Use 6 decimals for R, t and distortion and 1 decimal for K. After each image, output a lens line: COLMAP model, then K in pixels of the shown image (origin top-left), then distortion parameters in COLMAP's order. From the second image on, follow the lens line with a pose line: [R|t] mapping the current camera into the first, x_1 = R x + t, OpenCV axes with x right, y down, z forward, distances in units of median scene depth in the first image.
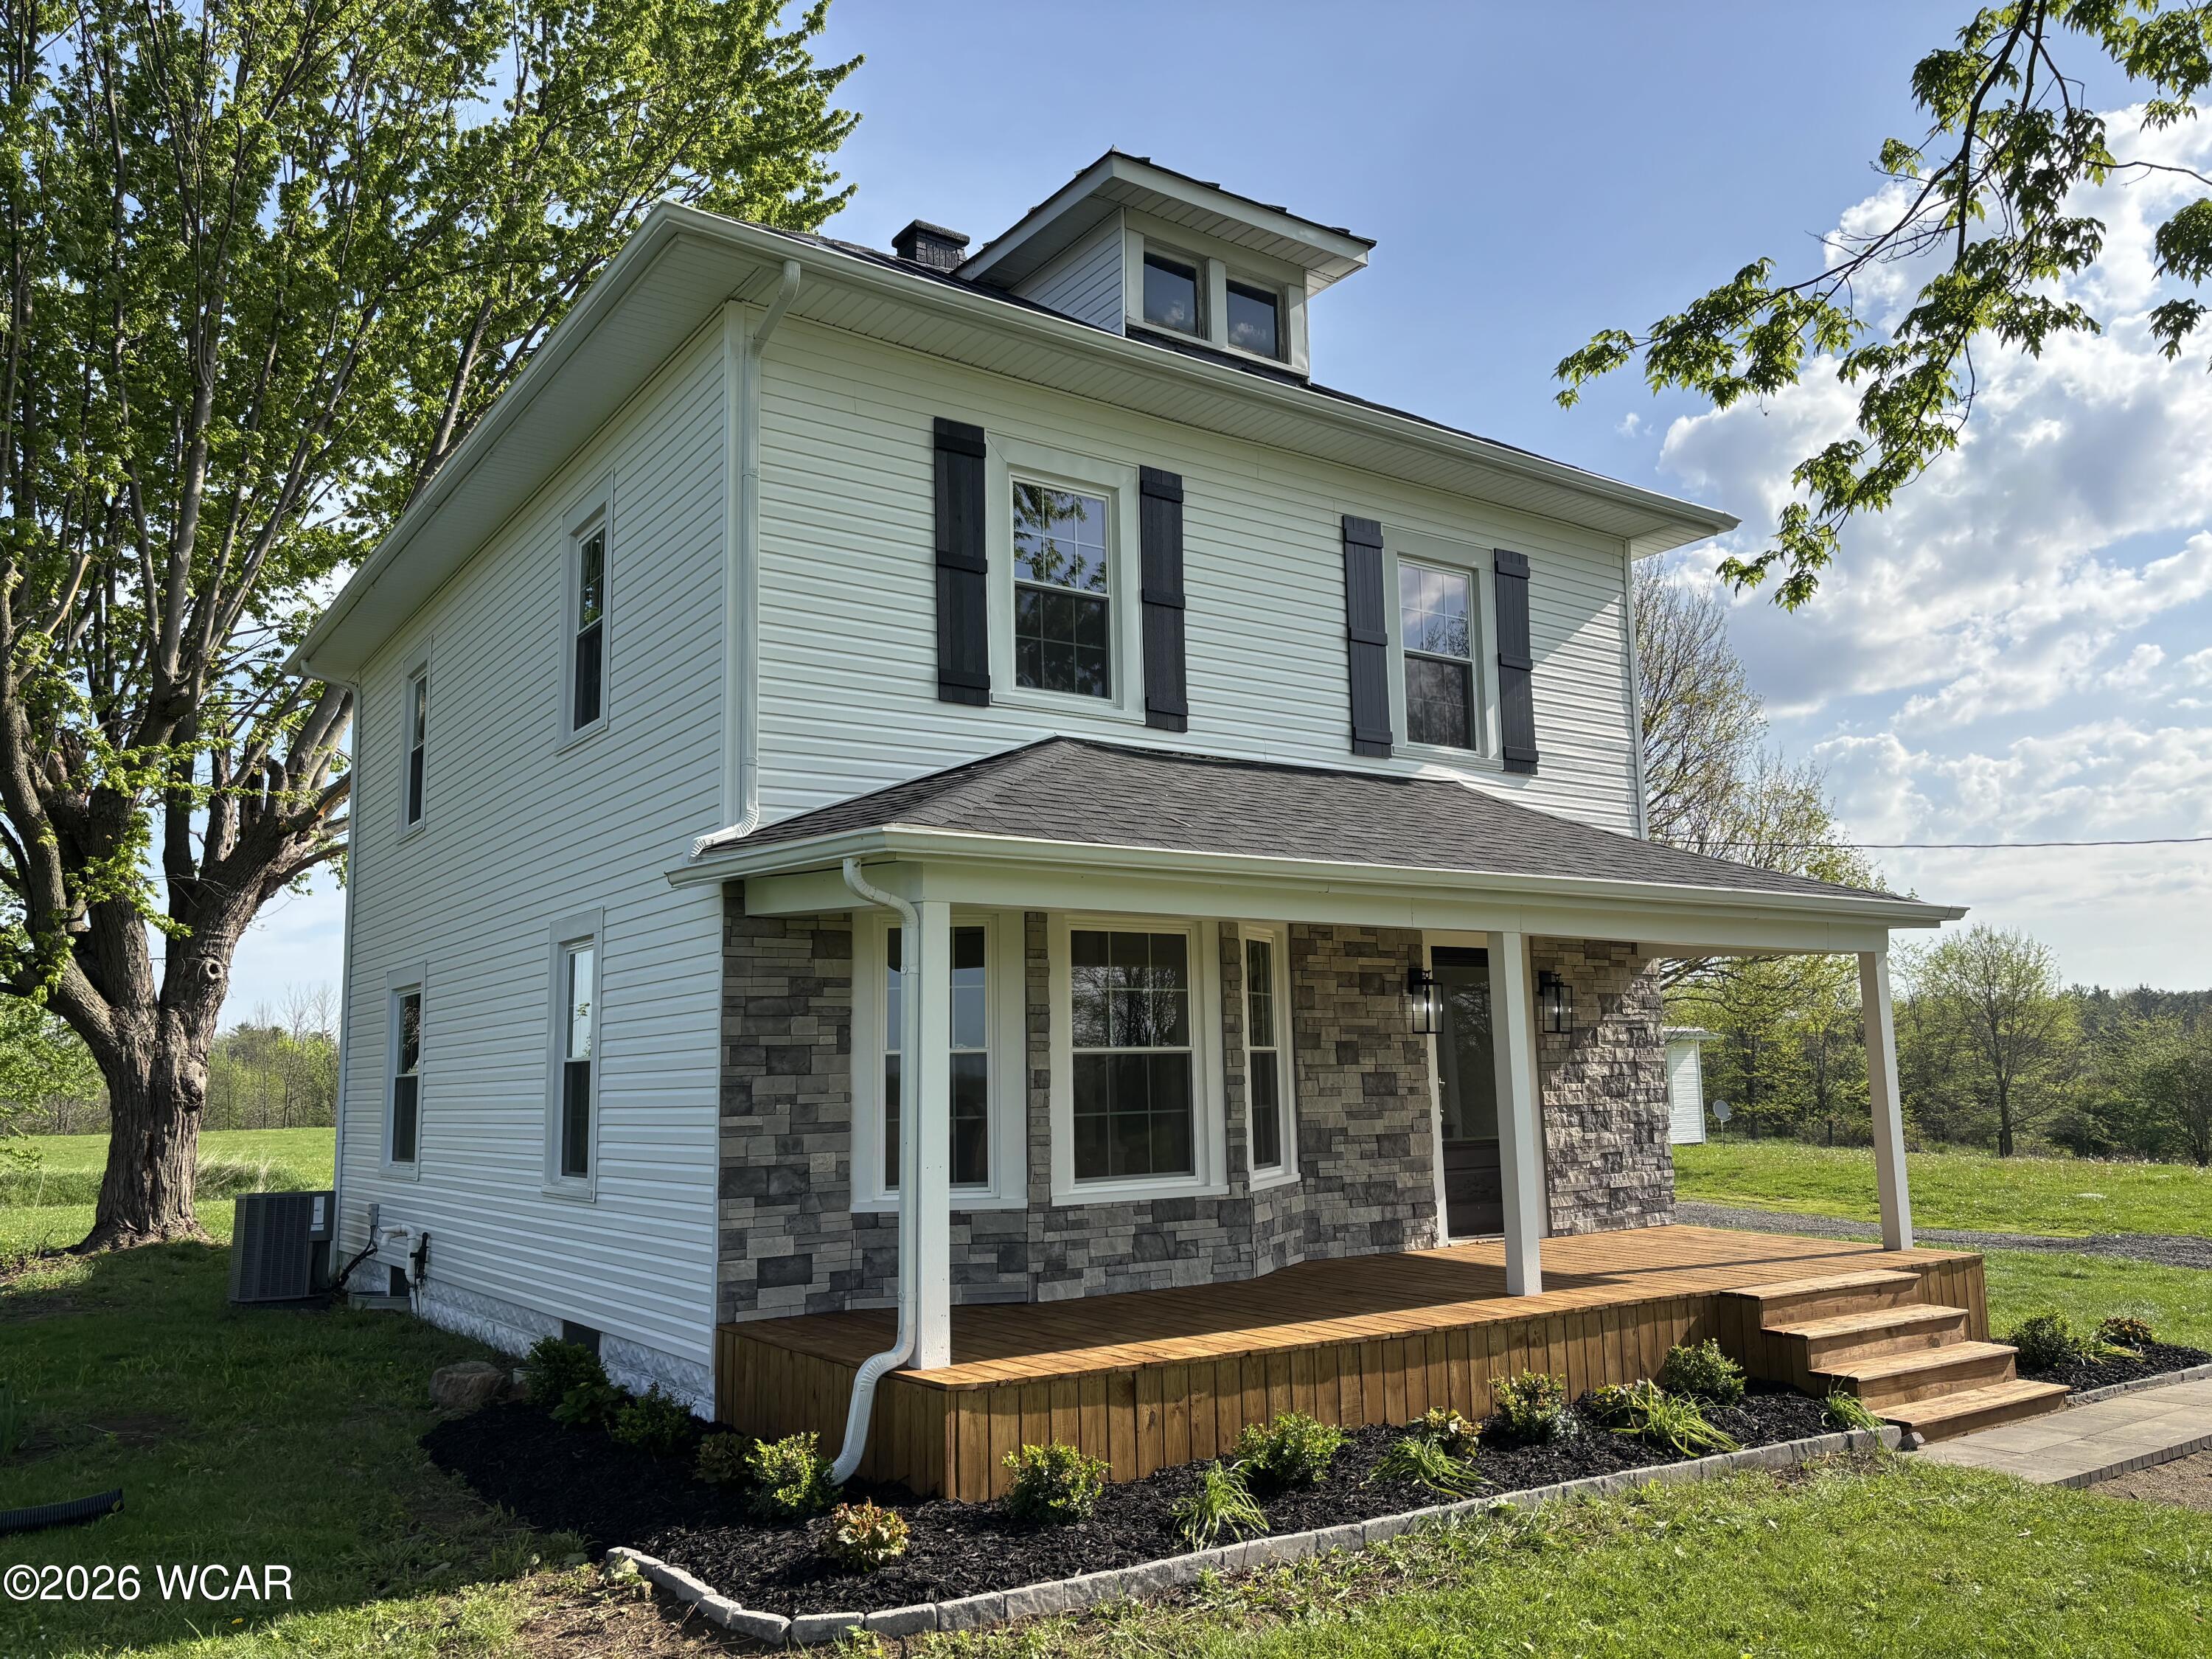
lens RADIAL K [[1678.7, 0, 1084.5], [0, 1678.7, 849.8], [0, 0, 1]] dist [0.004960, -0.009435]
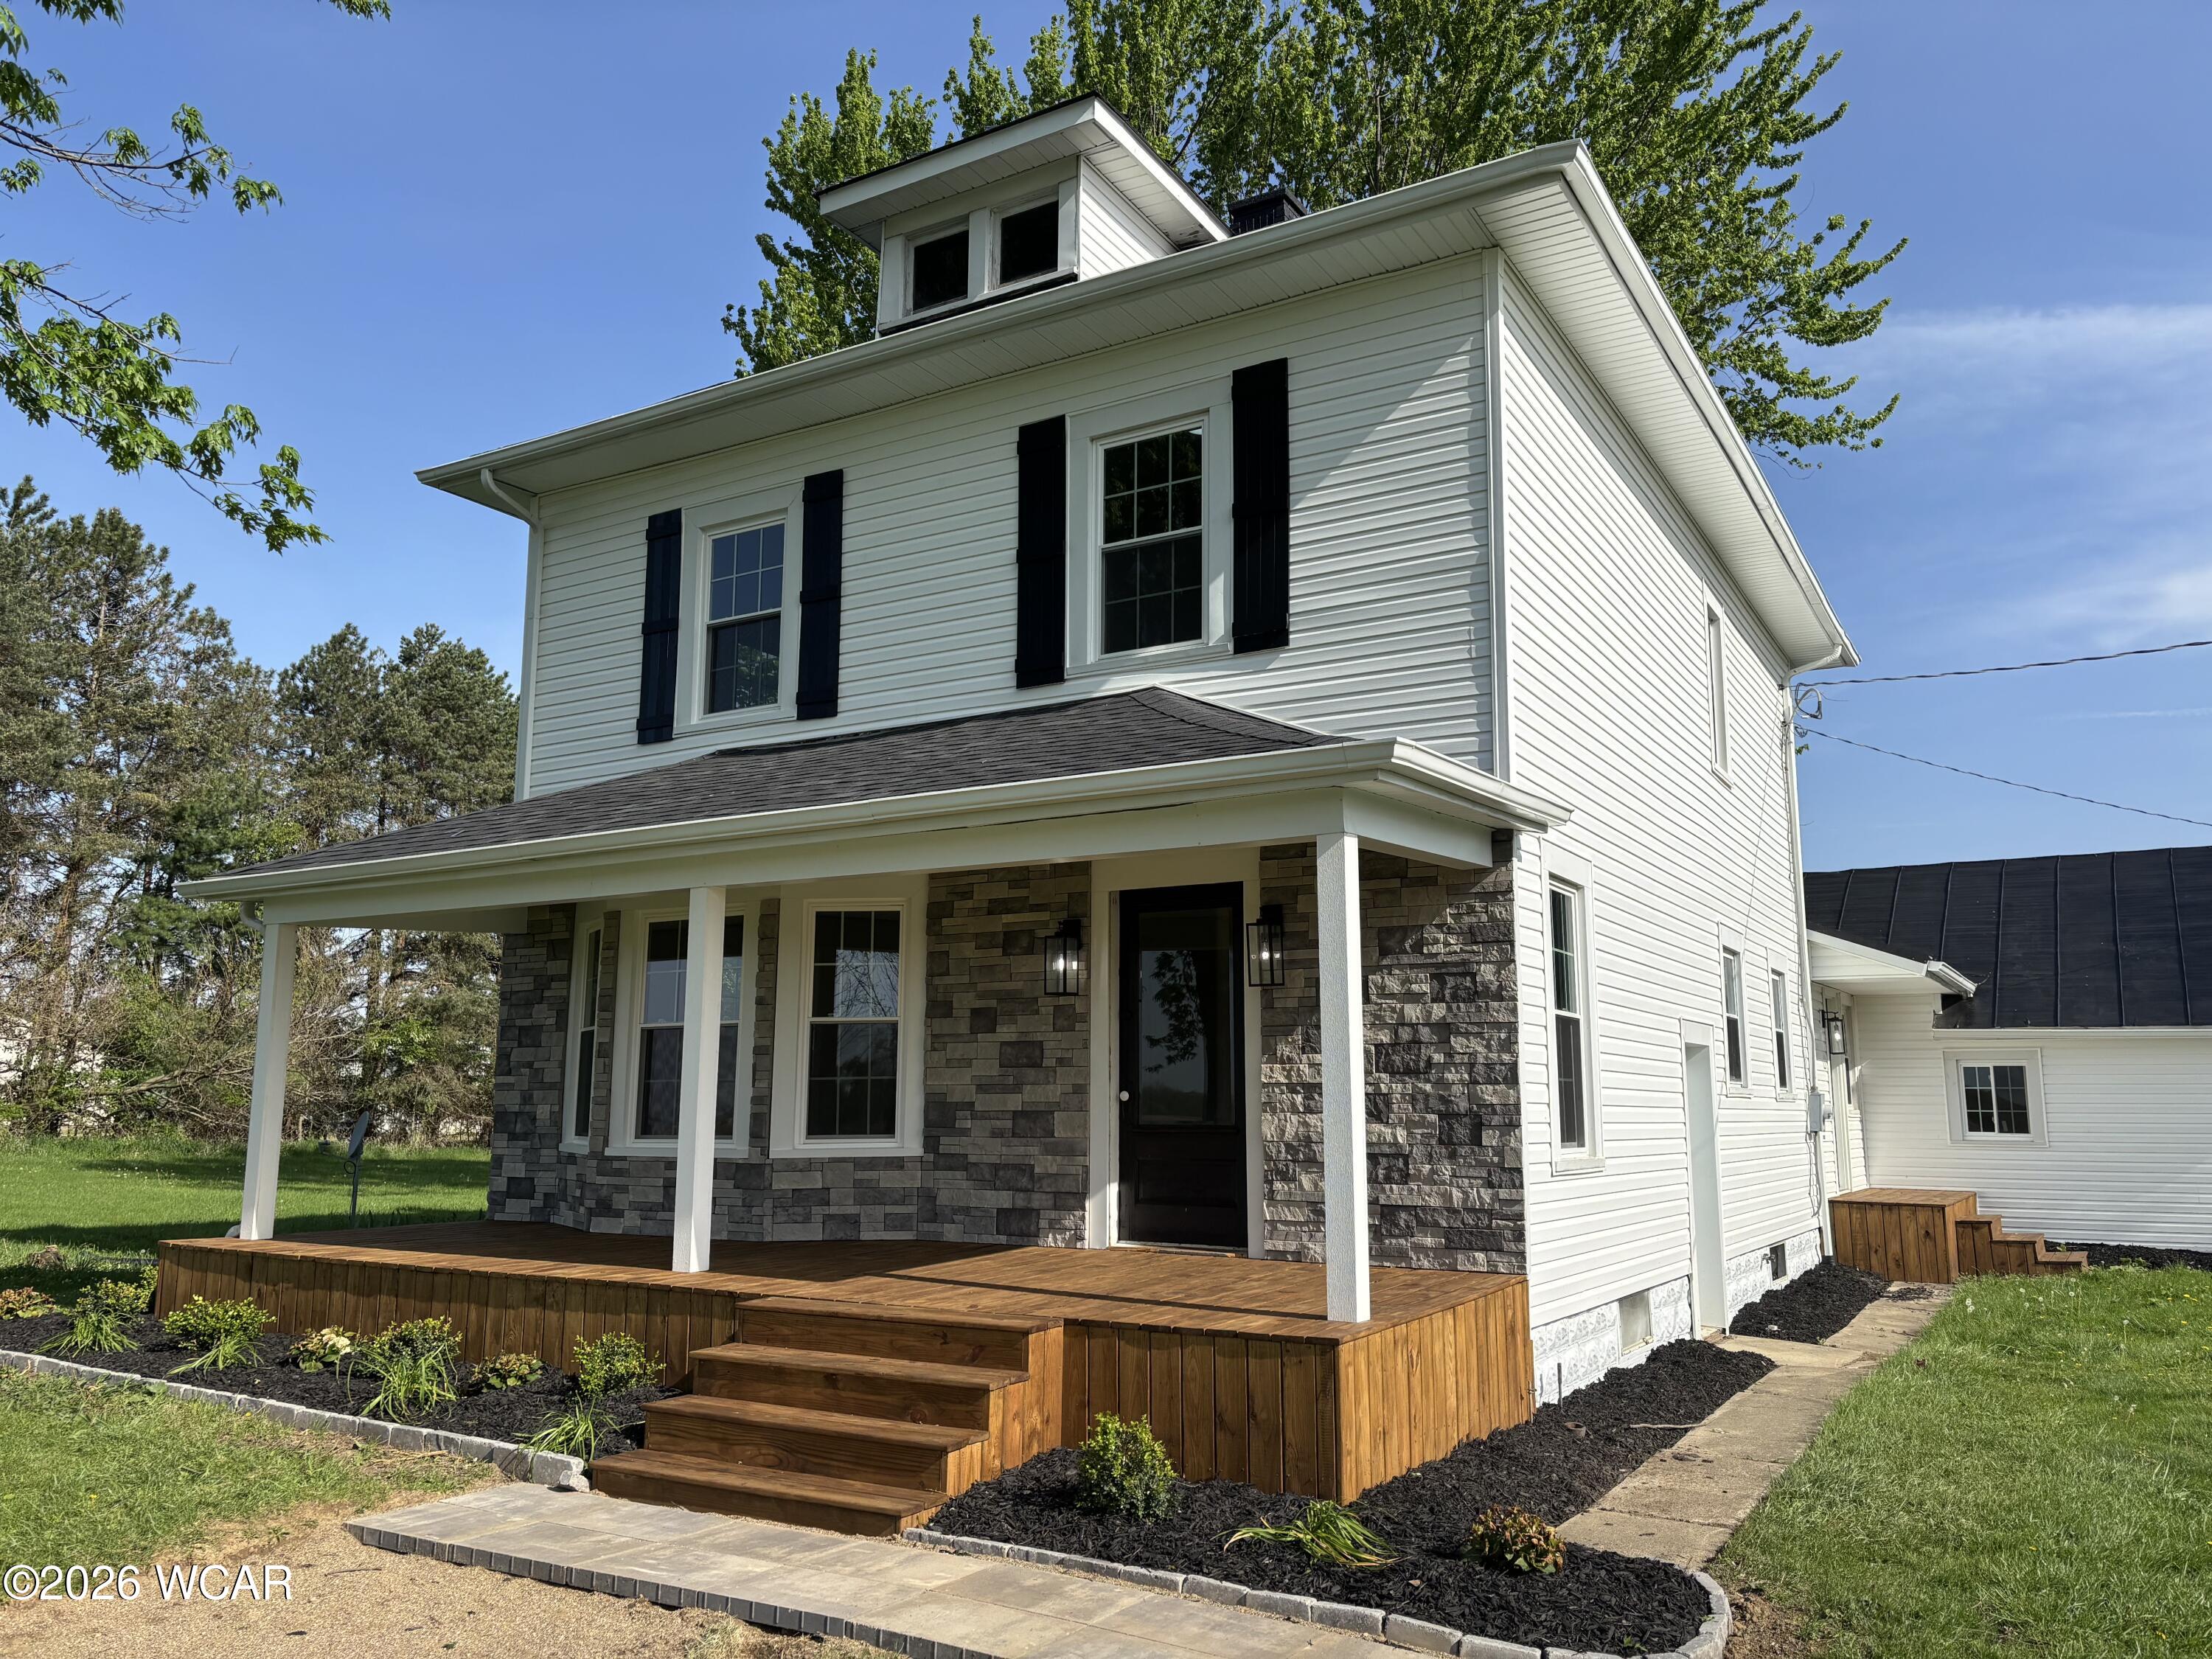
lens RADIAL K [[1678.7, 0, 1086.5], [0, 1678.7, 806.4], [0, 0, 1]] dist [0.004960, -0.009435]
pose [[0.413347, -0.127740, -0.901569, 1.029763], [0.126712, 0.988547, -0.081970, 0.088404], [0.901714, -0.080357, 0.424799, 0.676626]]
